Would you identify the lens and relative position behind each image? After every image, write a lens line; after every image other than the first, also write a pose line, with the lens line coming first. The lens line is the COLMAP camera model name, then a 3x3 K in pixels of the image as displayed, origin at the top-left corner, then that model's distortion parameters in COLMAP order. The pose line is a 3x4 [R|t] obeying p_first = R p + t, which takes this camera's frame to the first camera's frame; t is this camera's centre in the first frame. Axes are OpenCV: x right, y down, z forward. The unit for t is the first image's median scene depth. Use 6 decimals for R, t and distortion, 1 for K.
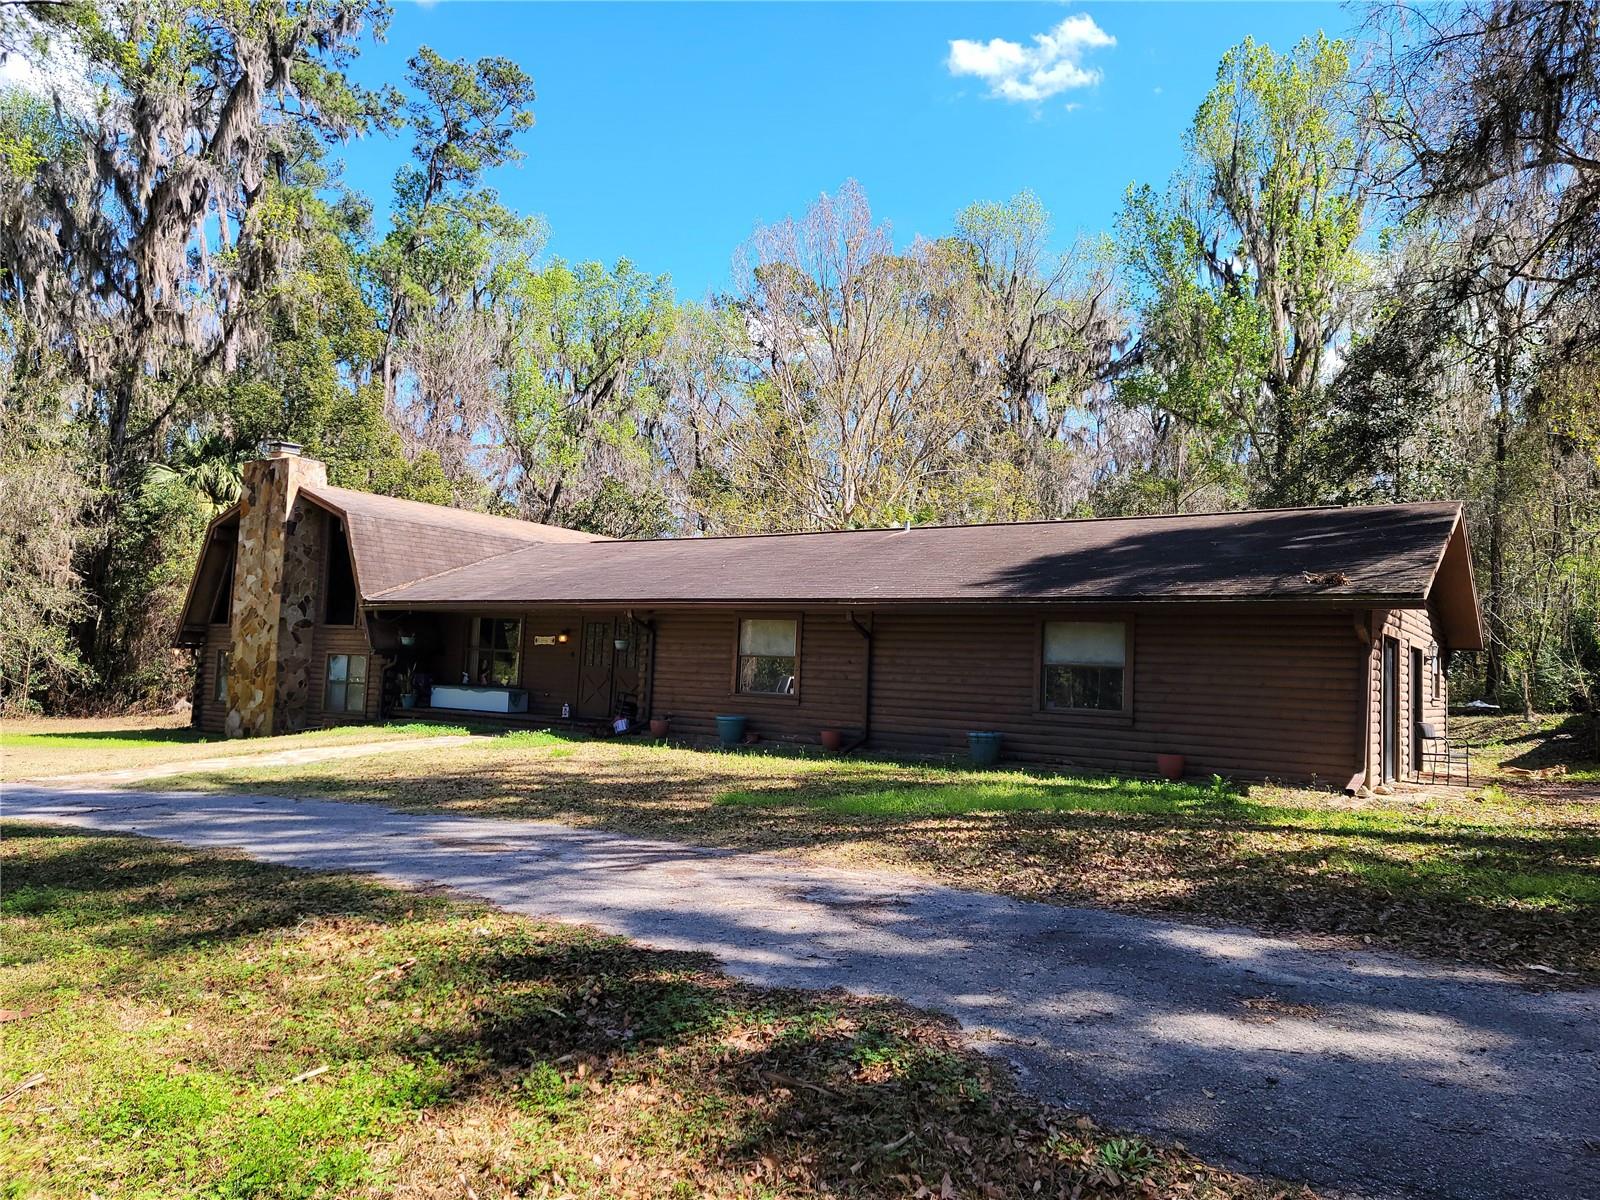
lens RADIAL K [[1108.4, 0, 792.2], [0, 1108.4, 600.4], [0, 0, 1]] dist [0.064482, -0.050096]
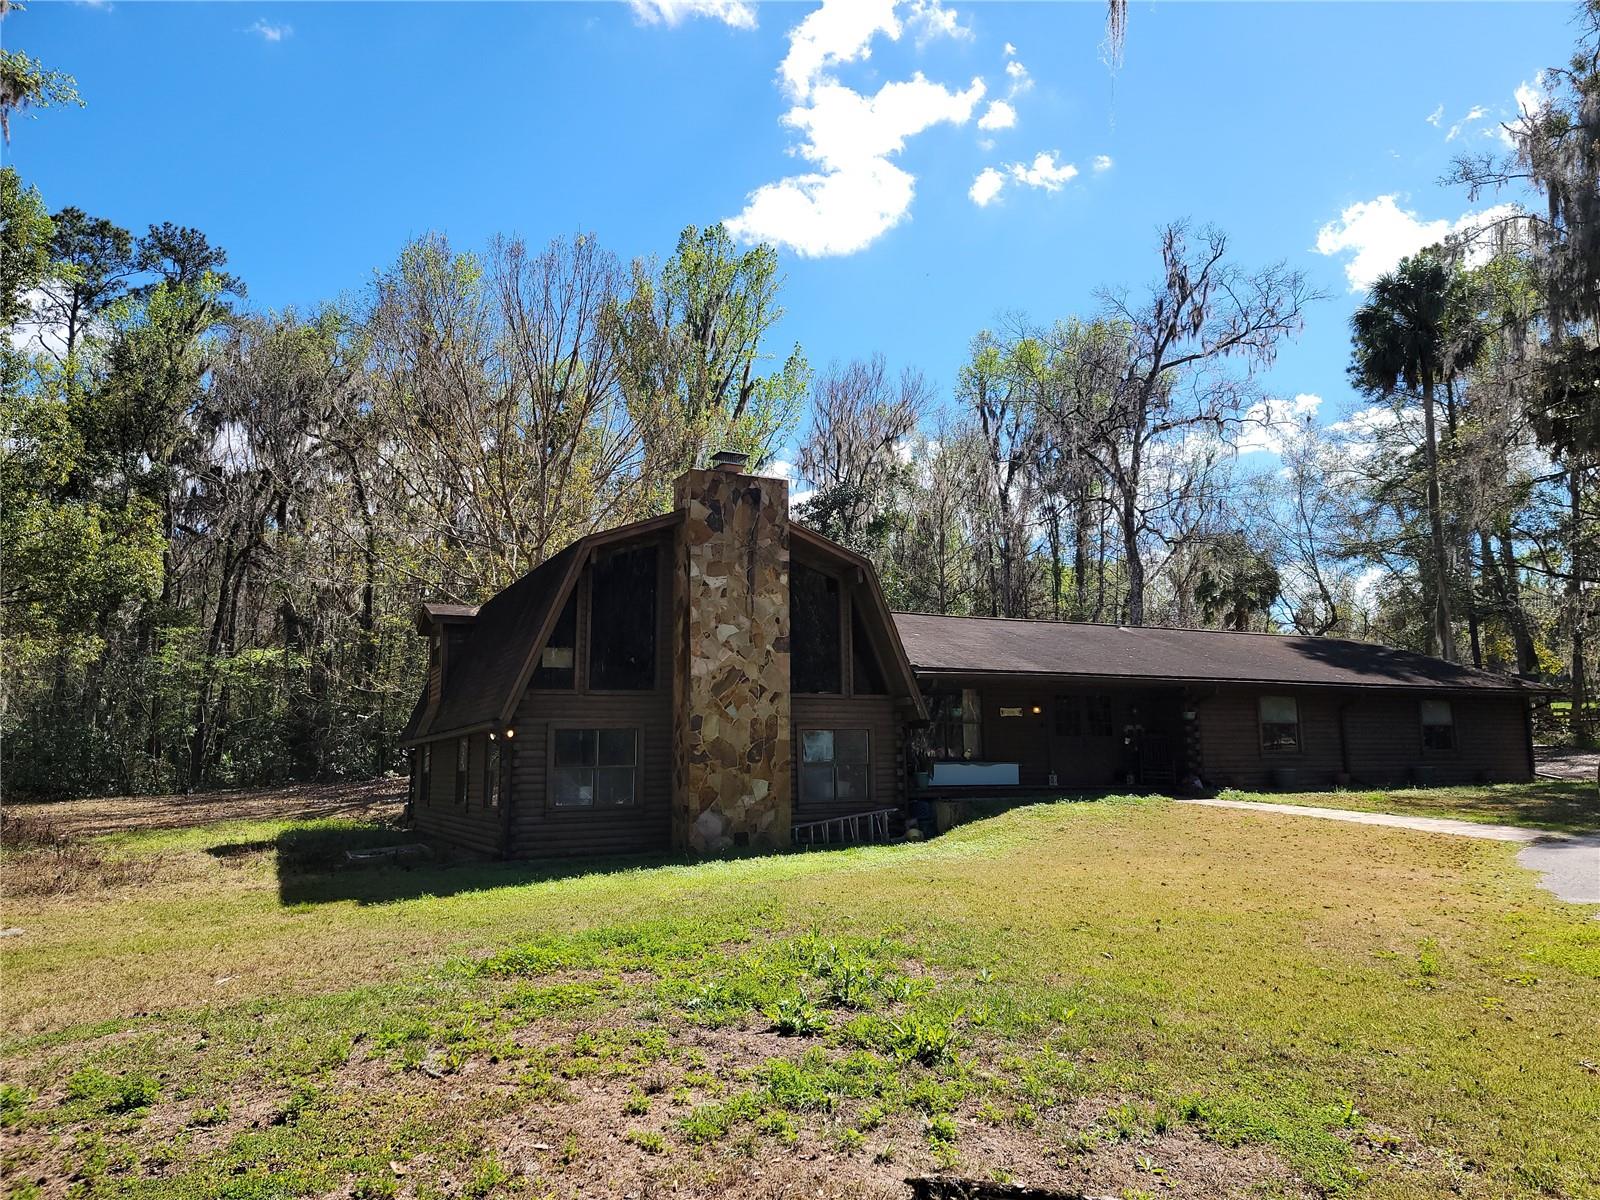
lens RADIAL K [[1108.4, 0, 800.4], [0, 1108.4, 599.0], [0, 0, 1]] dist [0.064482, -0.050096]
pose [[0.502630, 0.084469, 0.860365, -1.079185], [-0.025127, 0.996222, -0.083128, 0.020008], [-0.864136, 0.020164, 0.502854, 0.584029]]
